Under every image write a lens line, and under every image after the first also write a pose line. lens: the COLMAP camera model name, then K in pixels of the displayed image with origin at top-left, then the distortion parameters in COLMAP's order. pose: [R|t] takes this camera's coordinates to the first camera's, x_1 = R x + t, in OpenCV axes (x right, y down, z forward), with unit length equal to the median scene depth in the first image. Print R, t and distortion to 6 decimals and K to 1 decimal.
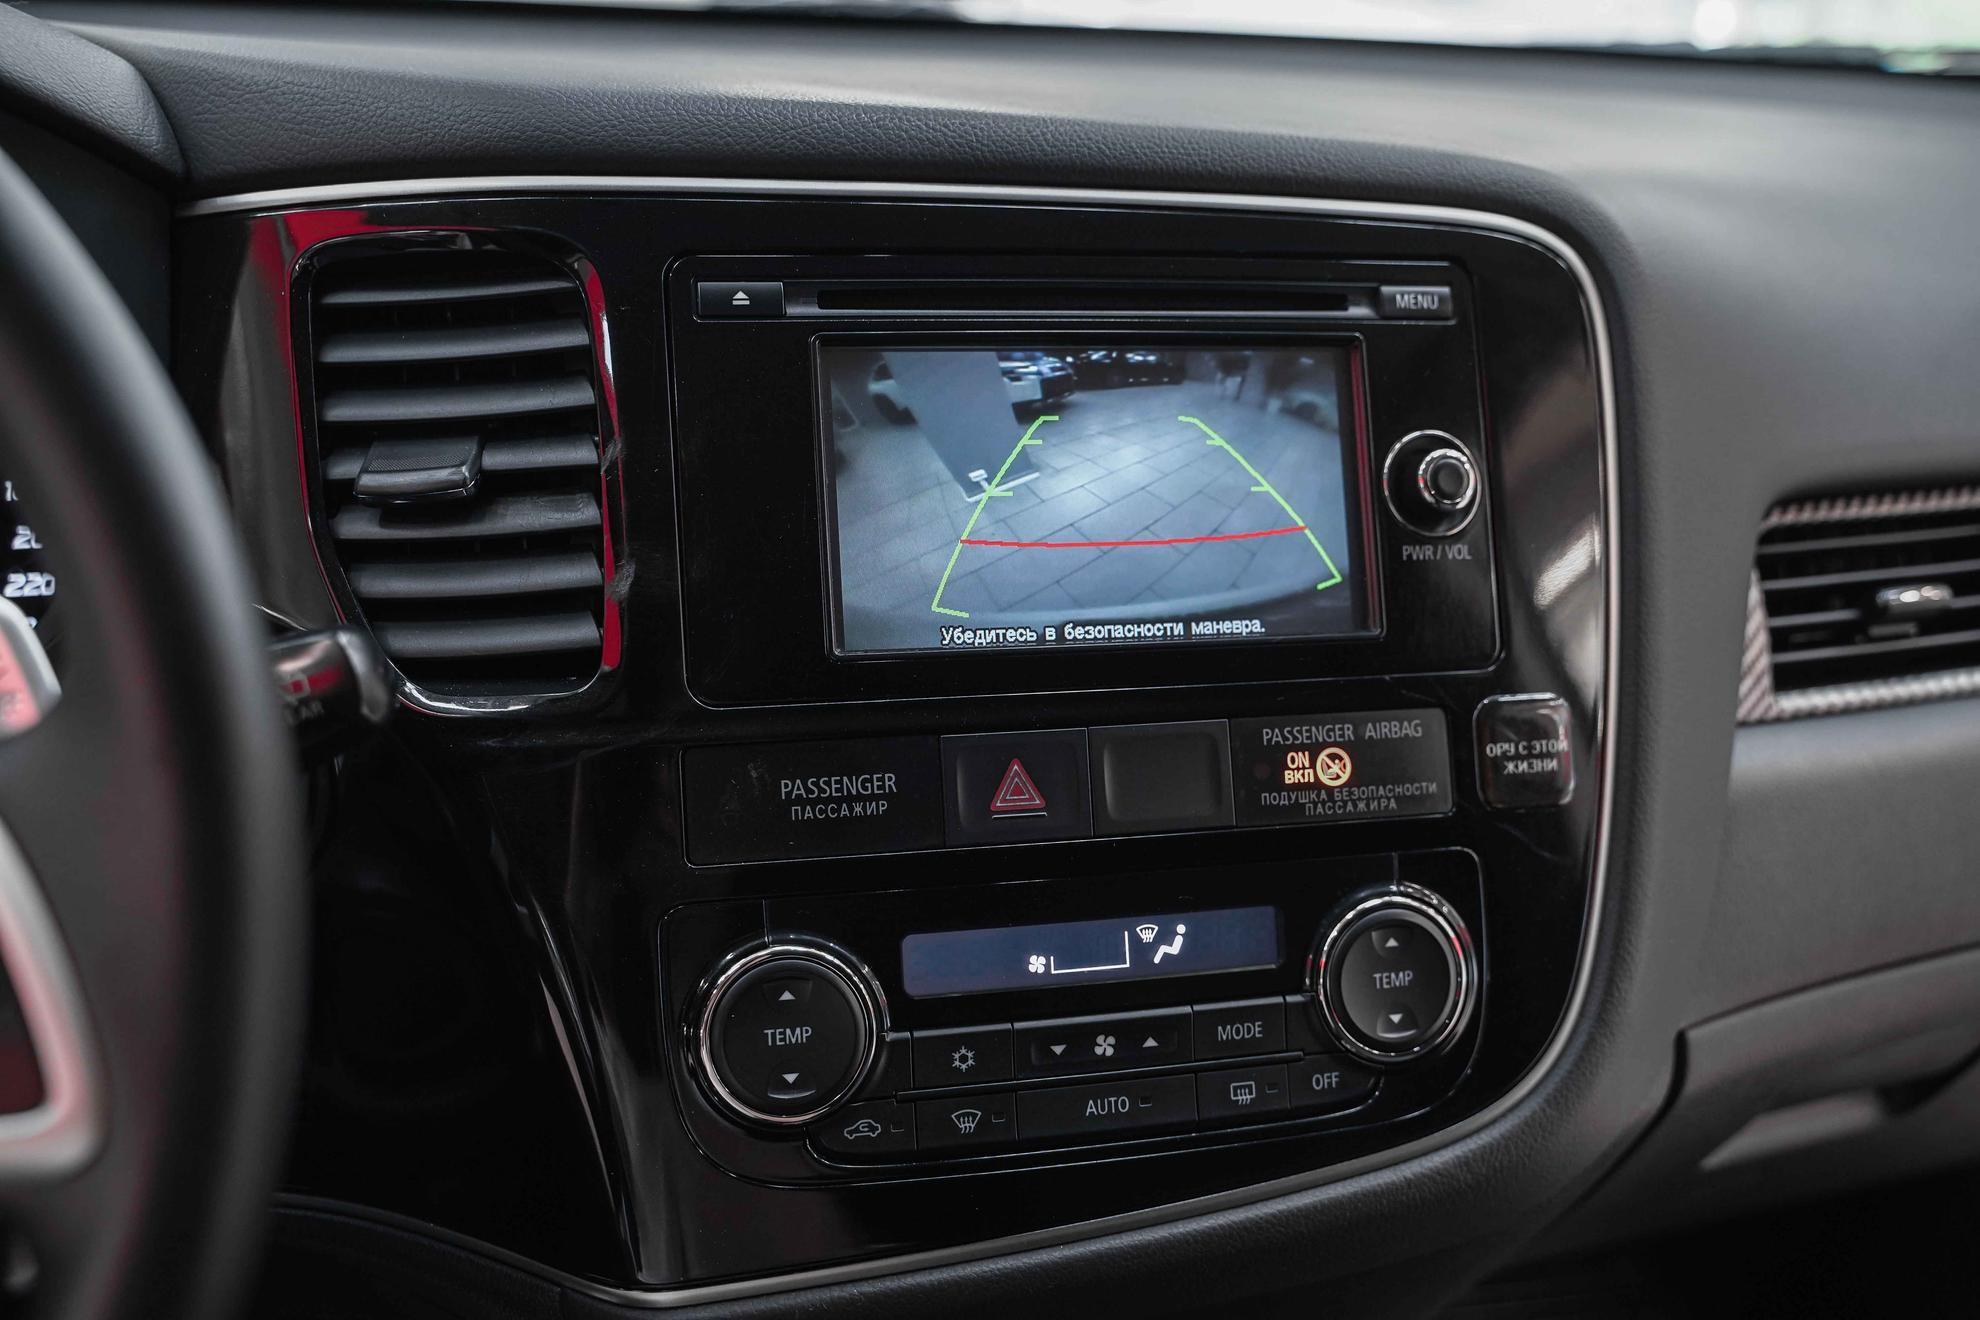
lens RADIAL K [[2043.6, 0, 990.0], [0, 2043.6, 660.0], [0, 0, 1]] dist [-0.001968, -0.014298]
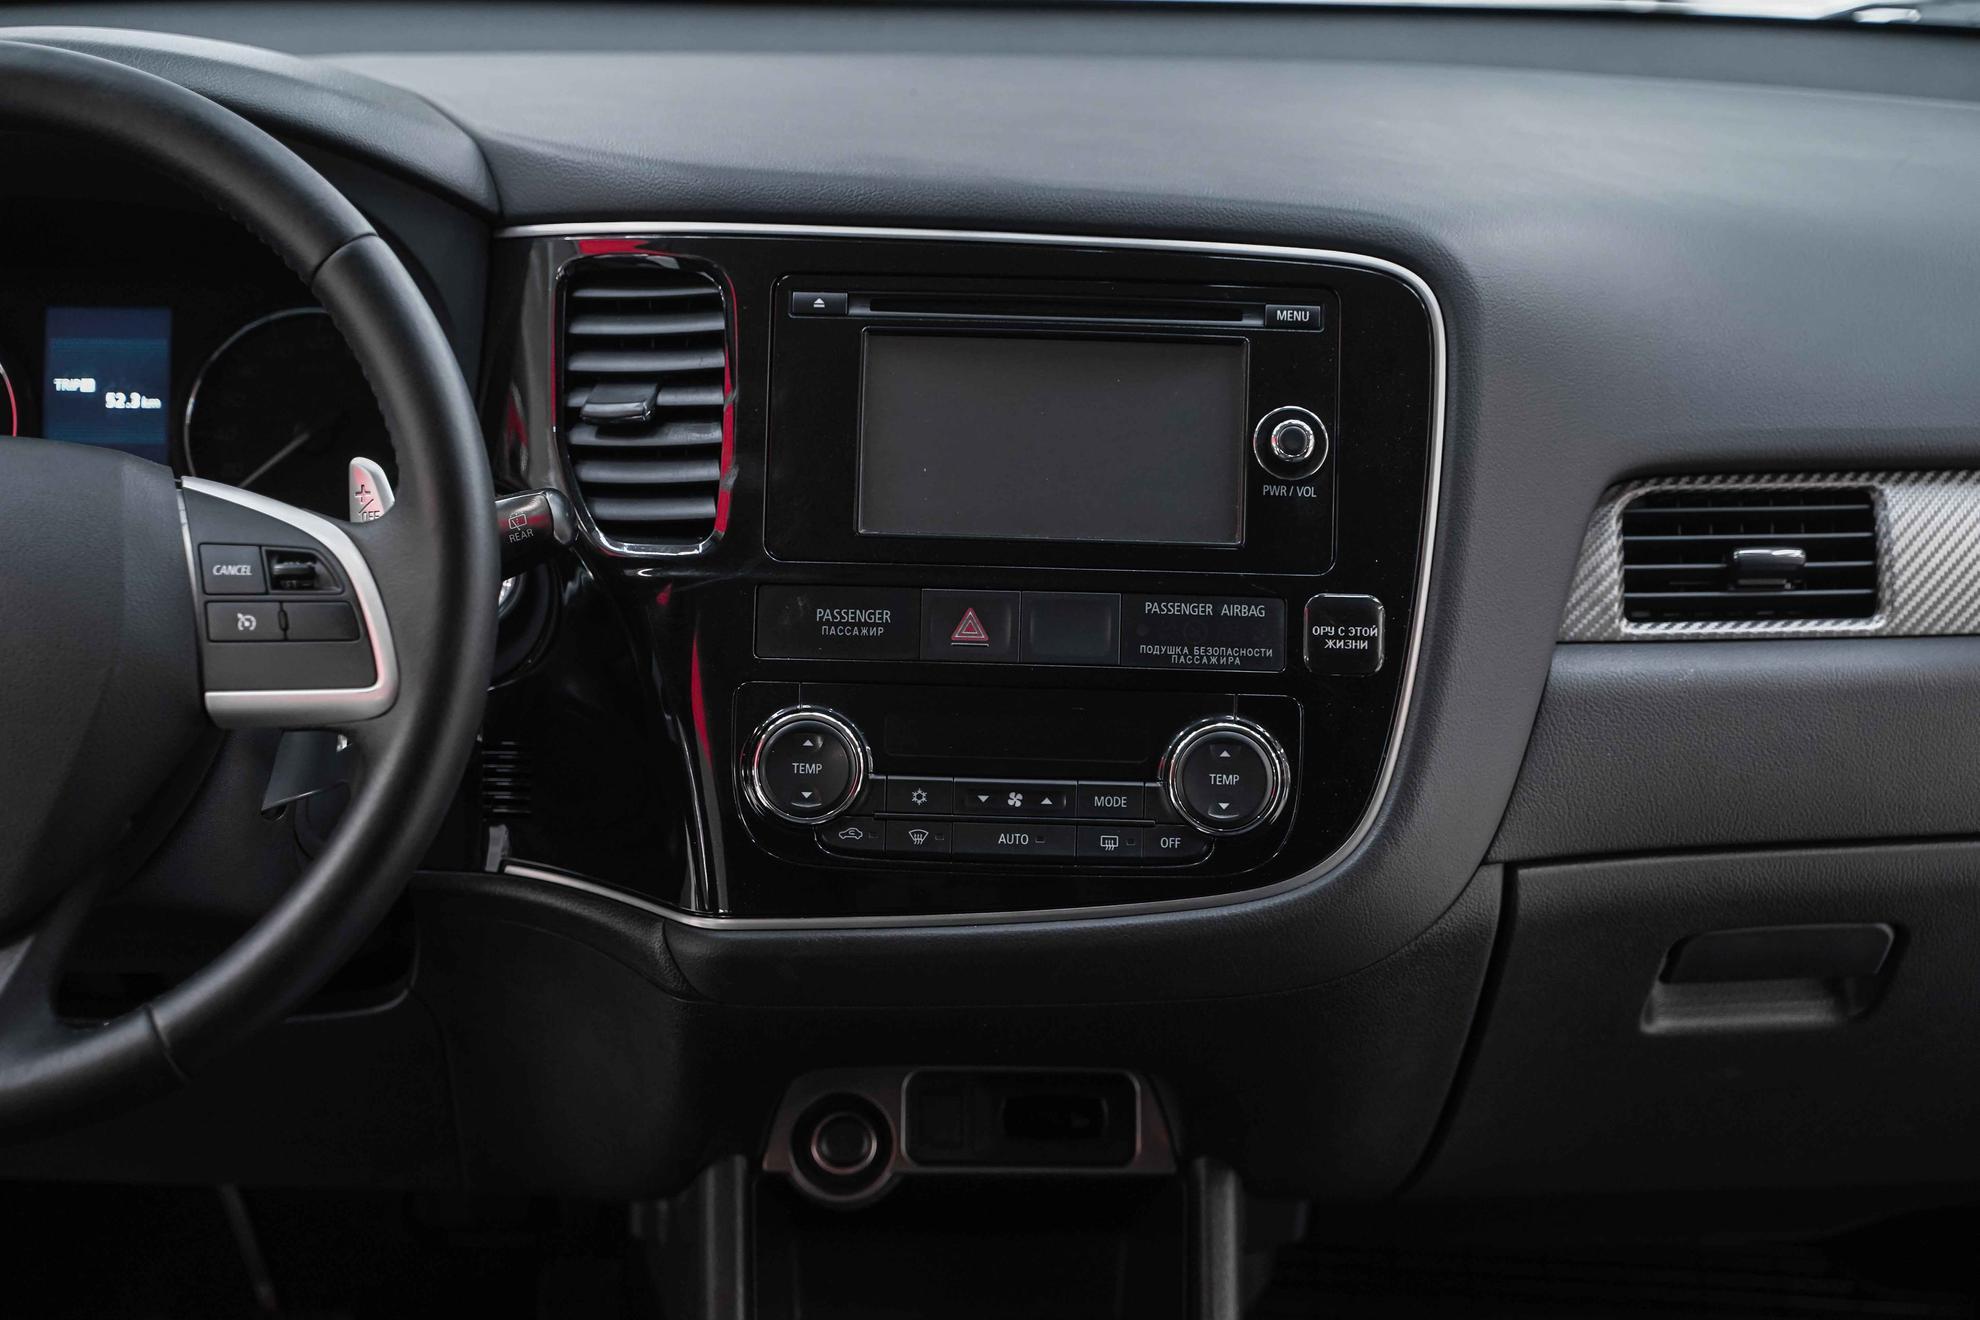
lens RADIAL K [[3433.4, 0, 990.0], [0, 3433.4, 660.0], [0, 0, 1]] dist [0.027137, -0.172802]
pose [[0.958816, 0.064312, -0.276652, 0.740757], [-0.070429, 0.997442, -0.012222, 0.117777], [0.275159, 0.031203, 0.960892, -1.469442]]
